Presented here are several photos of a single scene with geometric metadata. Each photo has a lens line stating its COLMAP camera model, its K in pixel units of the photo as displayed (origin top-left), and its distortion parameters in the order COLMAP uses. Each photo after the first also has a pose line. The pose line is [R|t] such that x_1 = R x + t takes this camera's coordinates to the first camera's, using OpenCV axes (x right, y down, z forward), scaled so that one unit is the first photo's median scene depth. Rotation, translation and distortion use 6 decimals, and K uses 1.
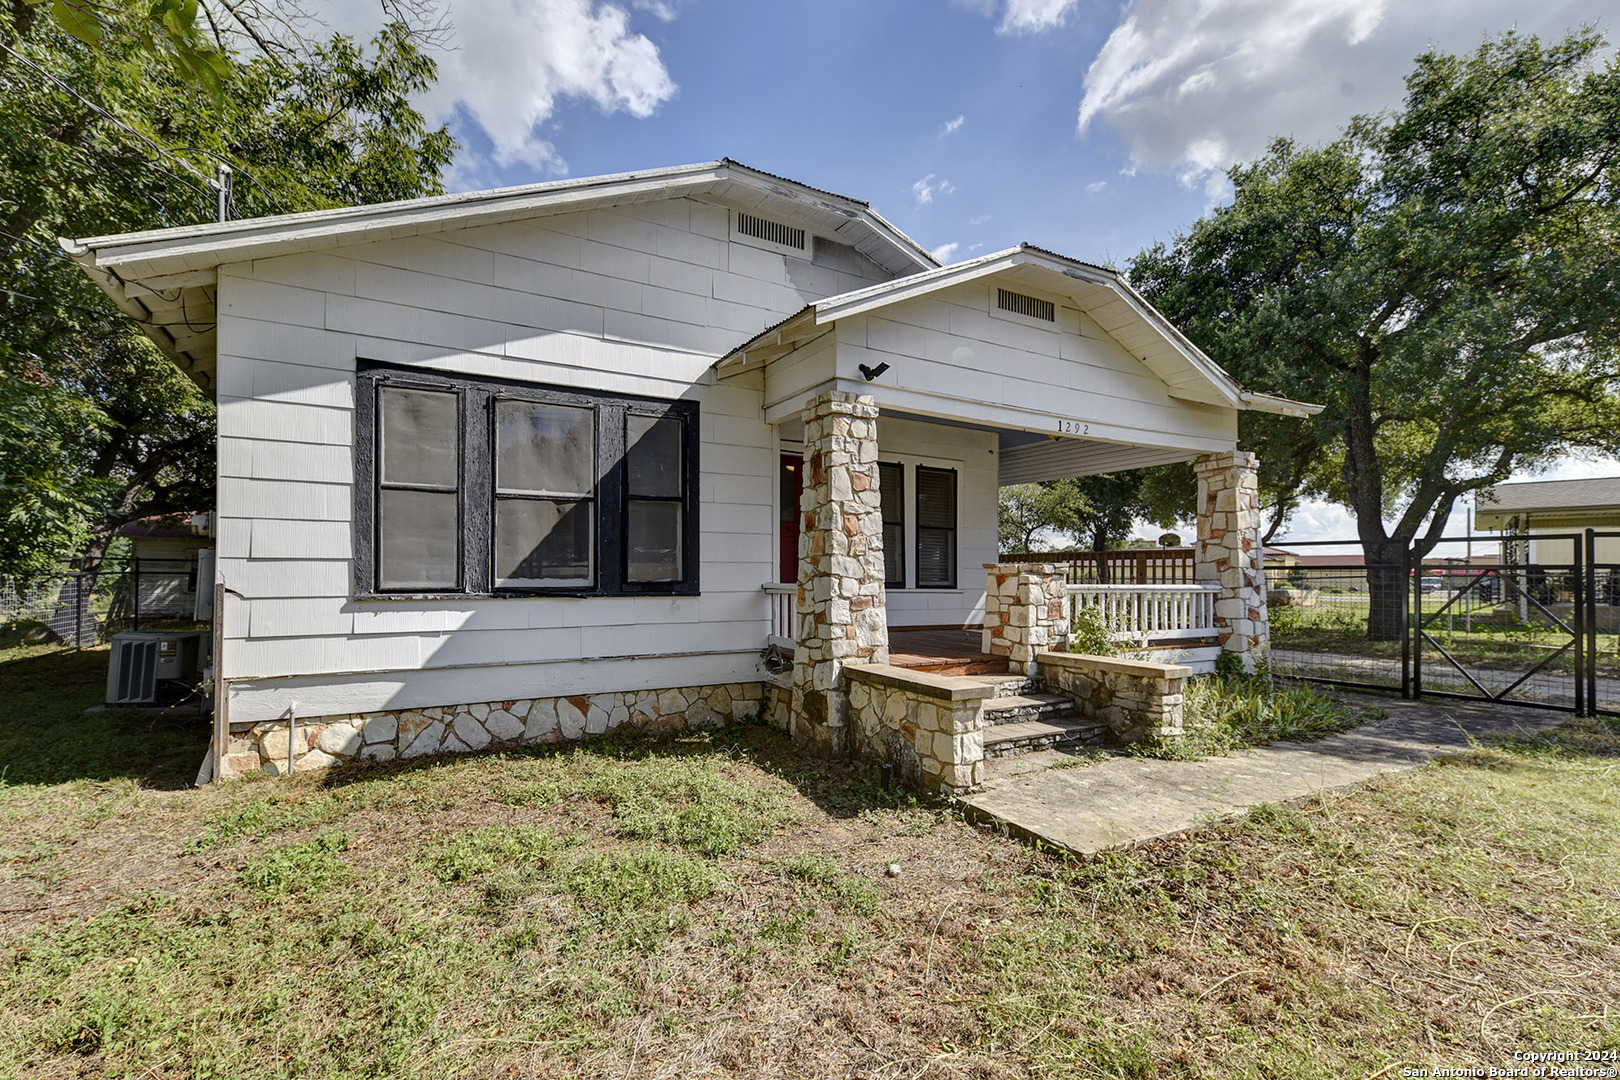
lens RADIAL K [[695.4, 0, 766.9], [0, 695.4, 563.5], [0, 0, 1]] dist [0.000671, 0.000087]
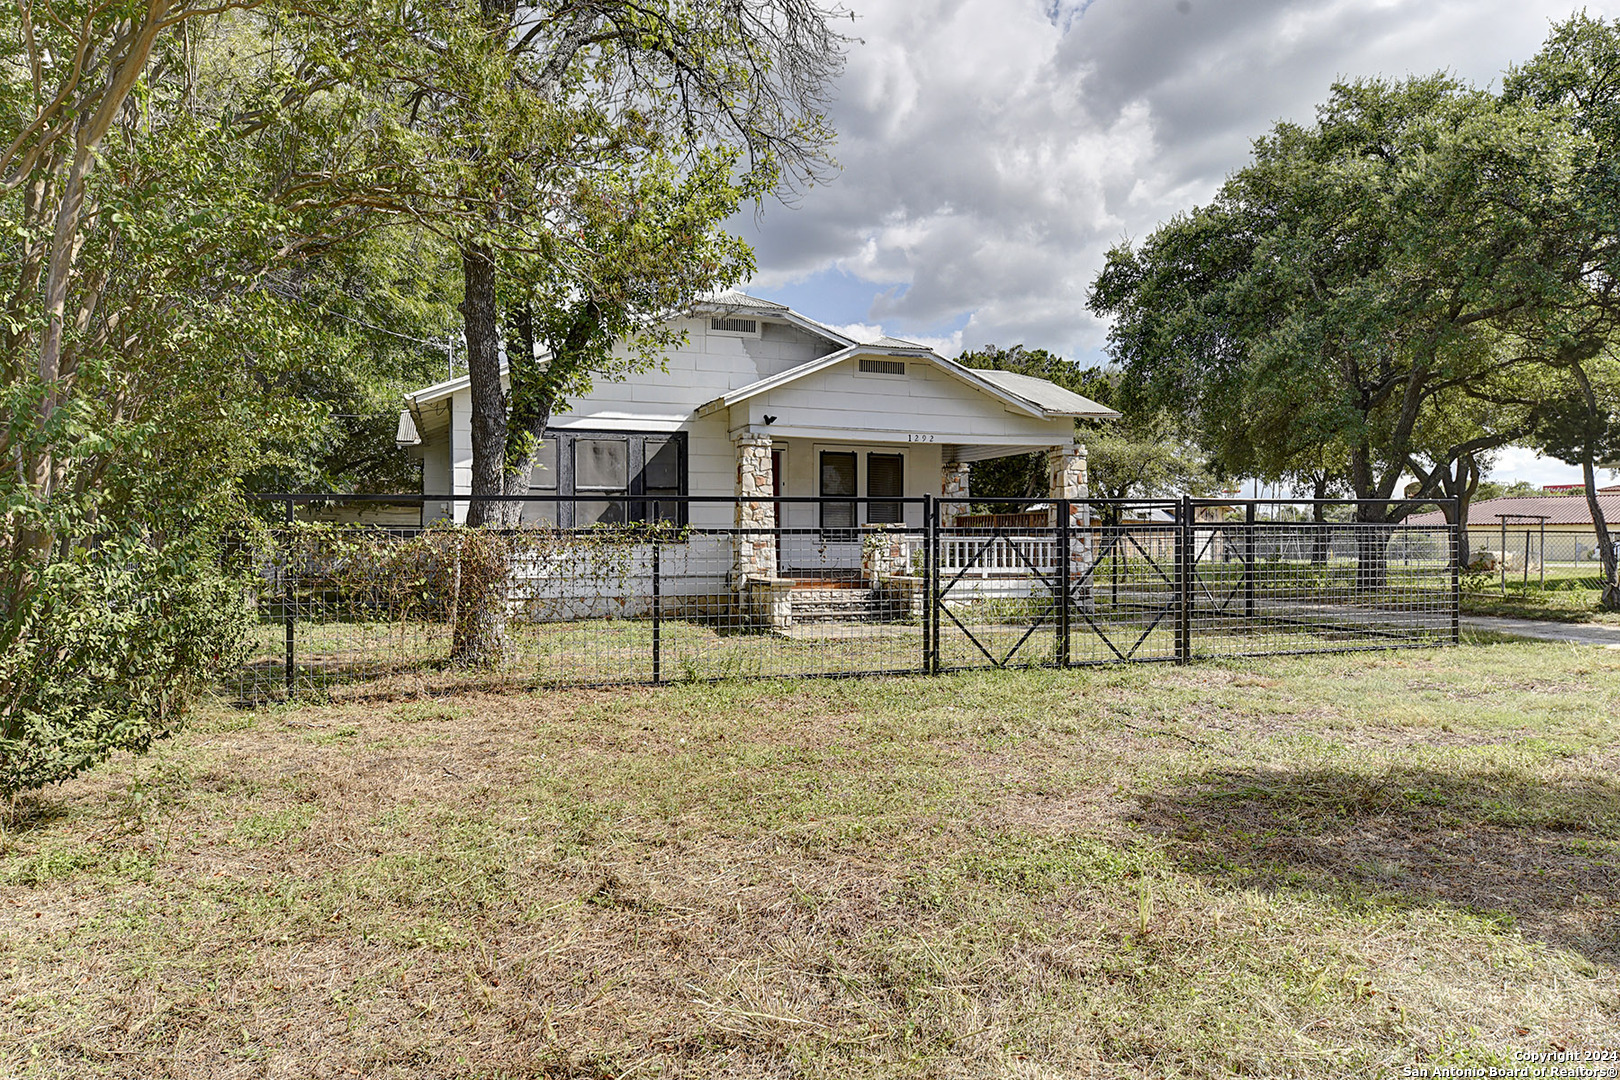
lens RADIAL K [[979.4, 0, 810.0], [0, 979.4, 540.0], [0, 0, 1]] dist [-0.000605, -0.000065]
pose [[0.988123, -0.004408, -0.153599, 0.605427], [0.006714, 0.999872, 0.014498, 0.004633], [0.153516, -0.015357, 0.988027, -1.434587]]
